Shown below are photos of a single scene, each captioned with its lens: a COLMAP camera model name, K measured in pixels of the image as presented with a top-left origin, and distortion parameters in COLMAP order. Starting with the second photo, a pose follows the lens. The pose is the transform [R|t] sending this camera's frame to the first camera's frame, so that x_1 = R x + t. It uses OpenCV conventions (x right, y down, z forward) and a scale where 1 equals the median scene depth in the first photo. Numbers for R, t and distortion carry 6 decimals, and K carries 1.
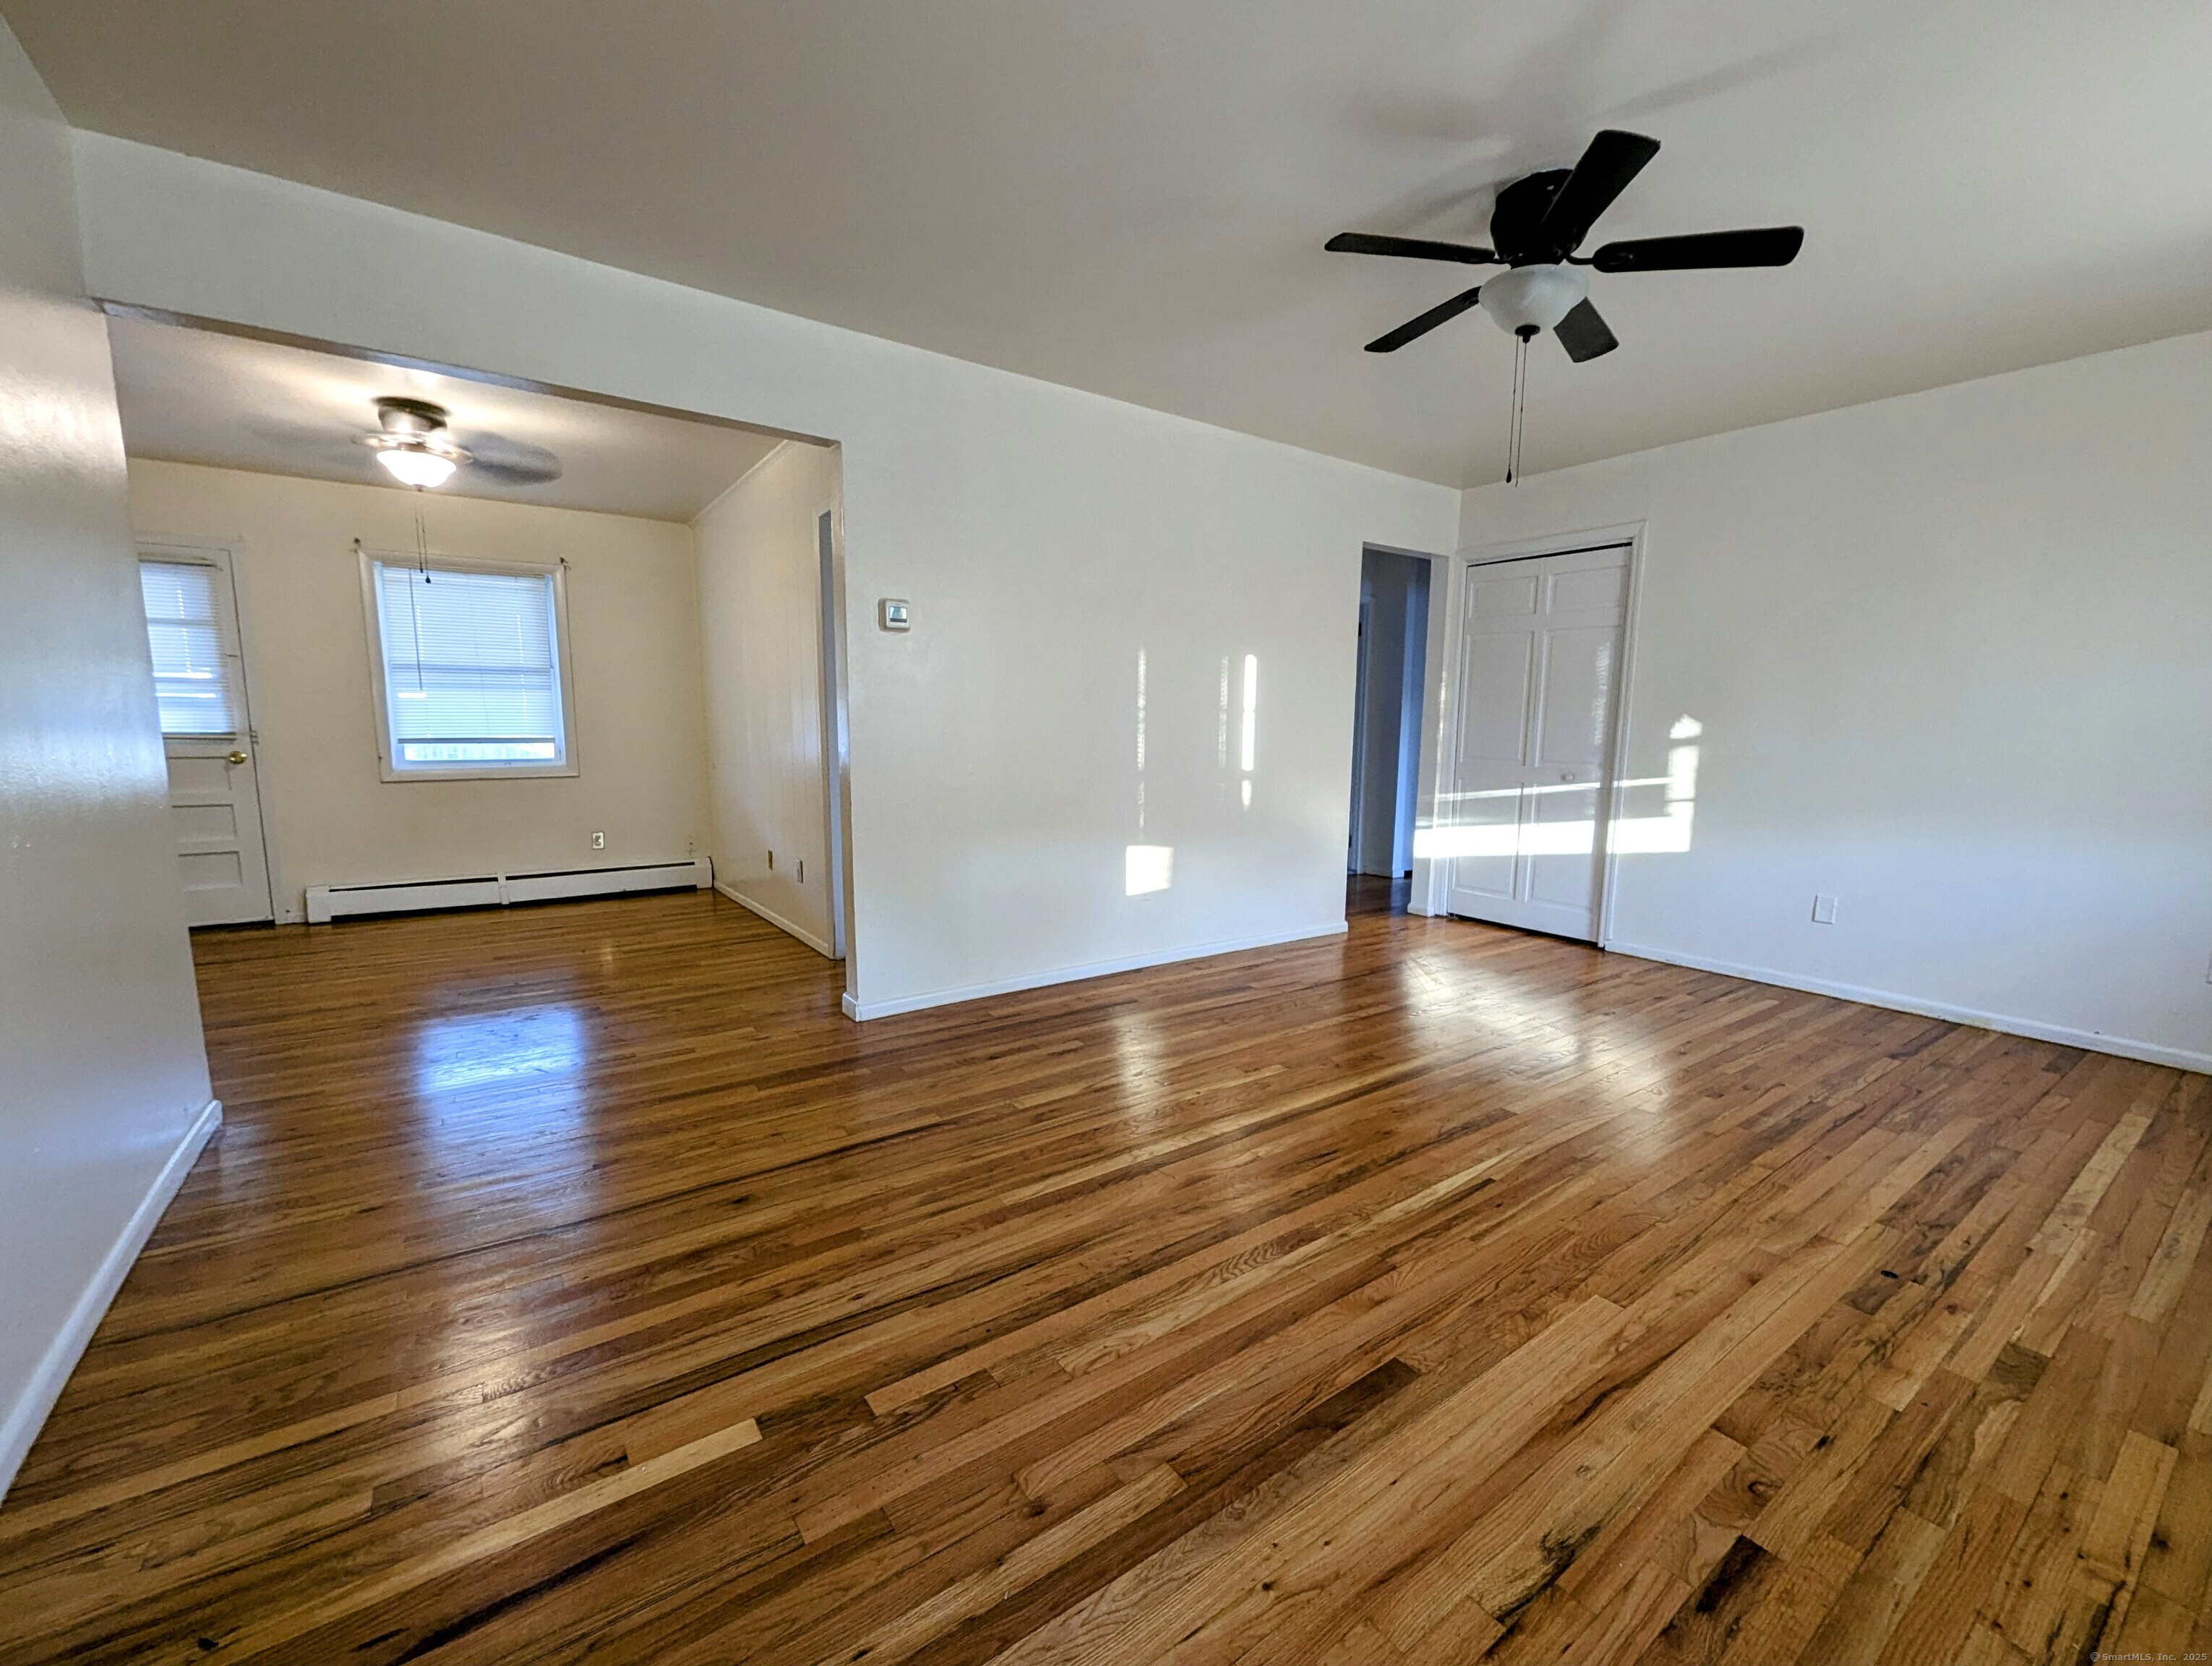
lens RADIAL K [[916.9, 0, 1107.0], [0, 916.9, 847.2], [0, 0, 1]] dist [0.005106, -0.001203]
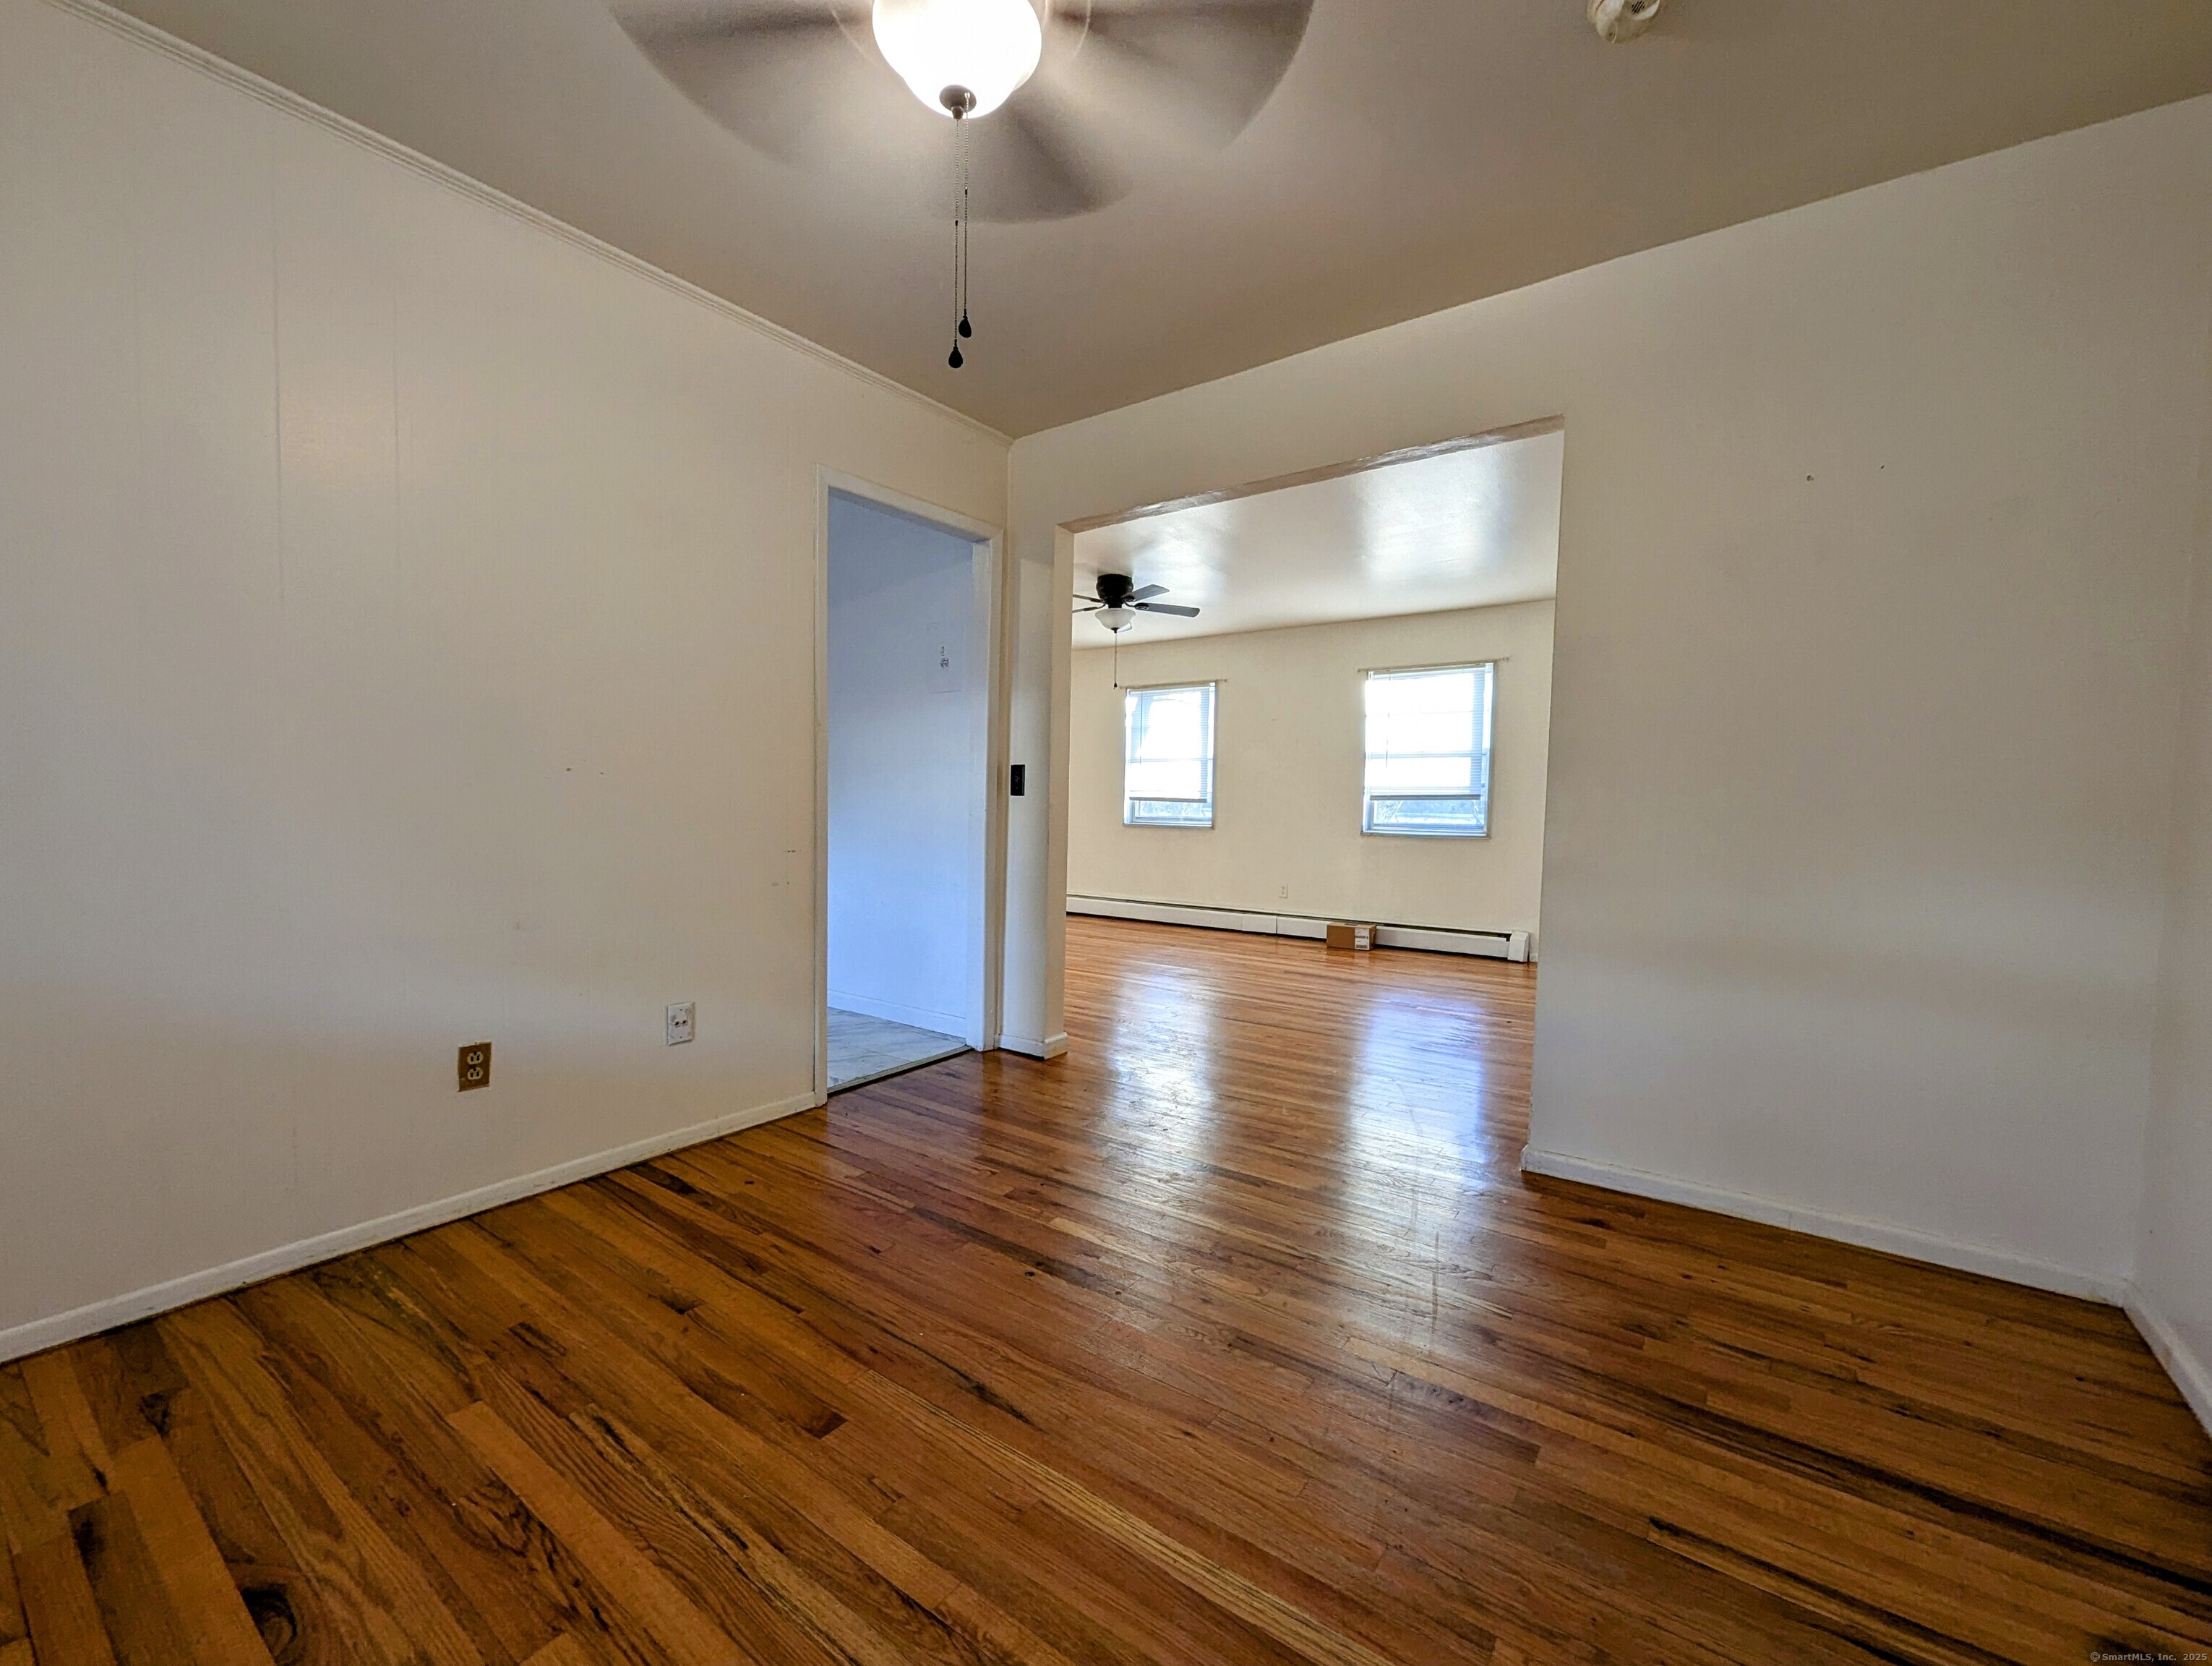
lens RADIAL K [[916.9, 0, 1109.4], [0, 916.9, 843.6], [0, 0, 1]] dist [0.005106, -0.001203]
pose [[-0.320557, -0.057436, 0.945486, -1.346723], [0.101694, 0.990304, 0.094637, -0.156626], [-0.941755, 0.126487, -0.311608, 1.306013]]
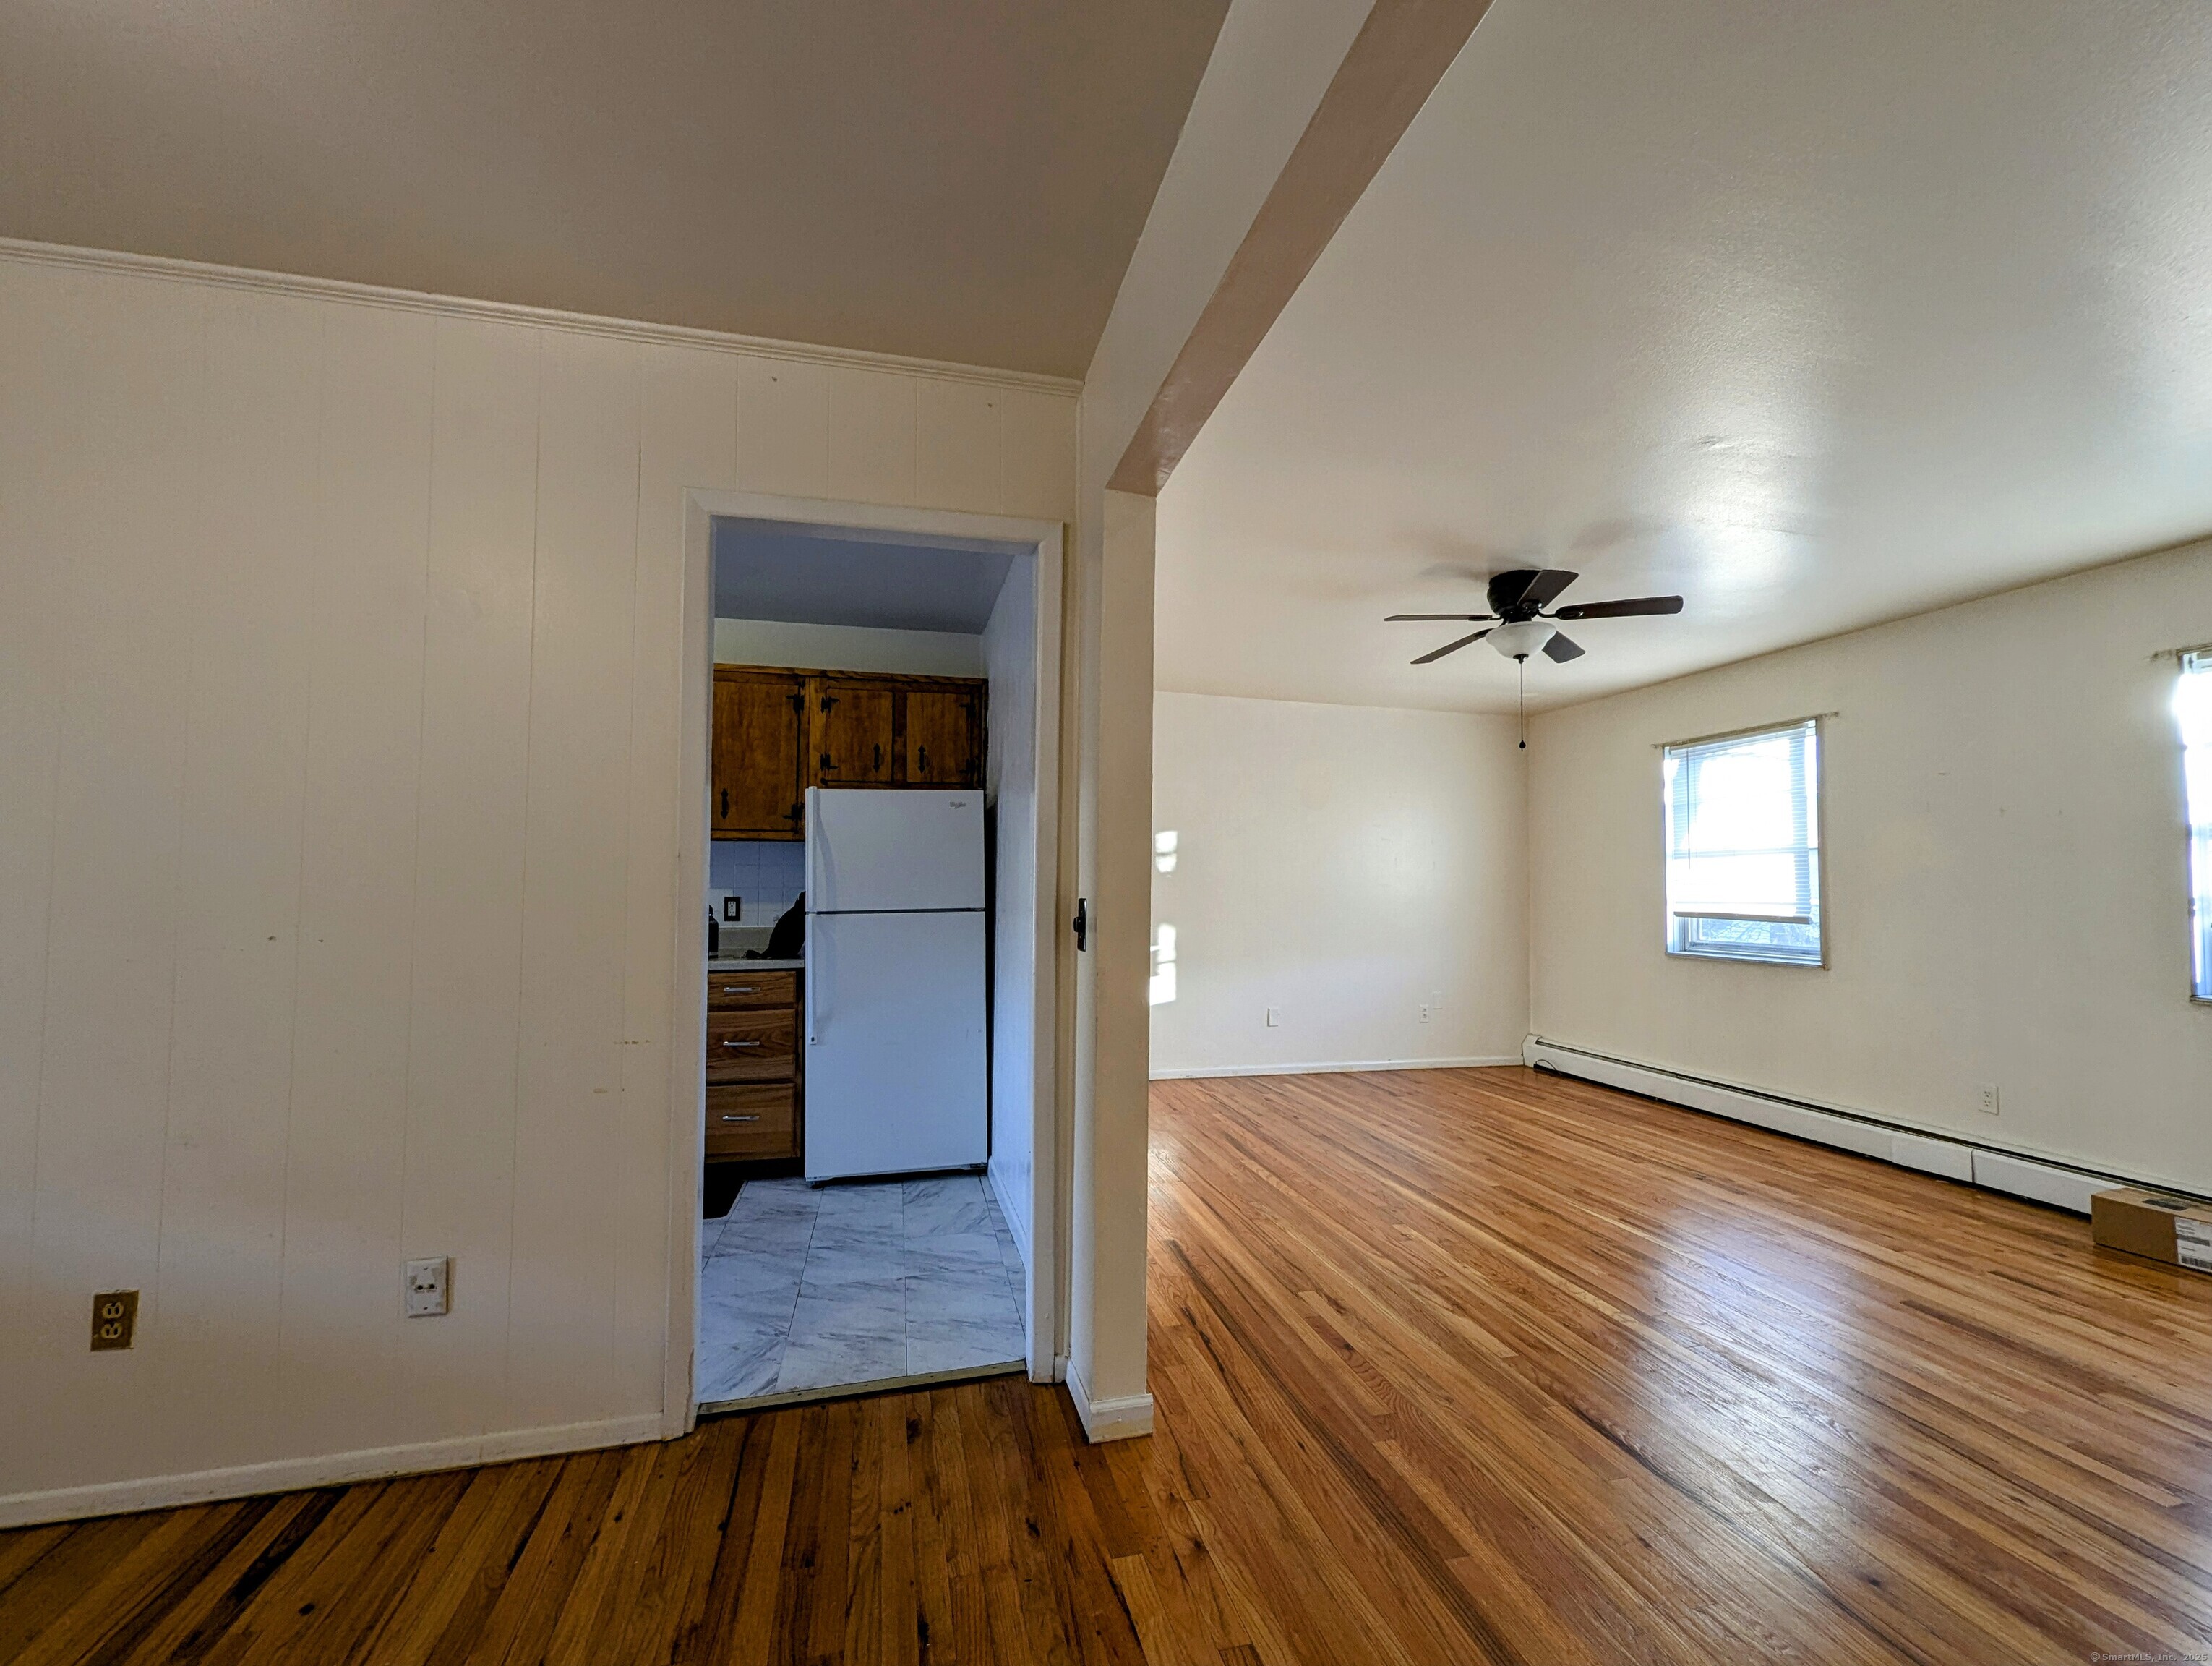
lens RADIAL K [[916.9, 0, 1112.4], [0, 916.9, 848.5], [0, 0, 1]] dist [0.005106, -0.001203]
pose [[0.361932, 0.033629, 0.931598, -0.866221], [0.119250, 0.989468, -0.082048, -0.135908], [-0.924546, 0.140788, 0.354110, 0.794697]]
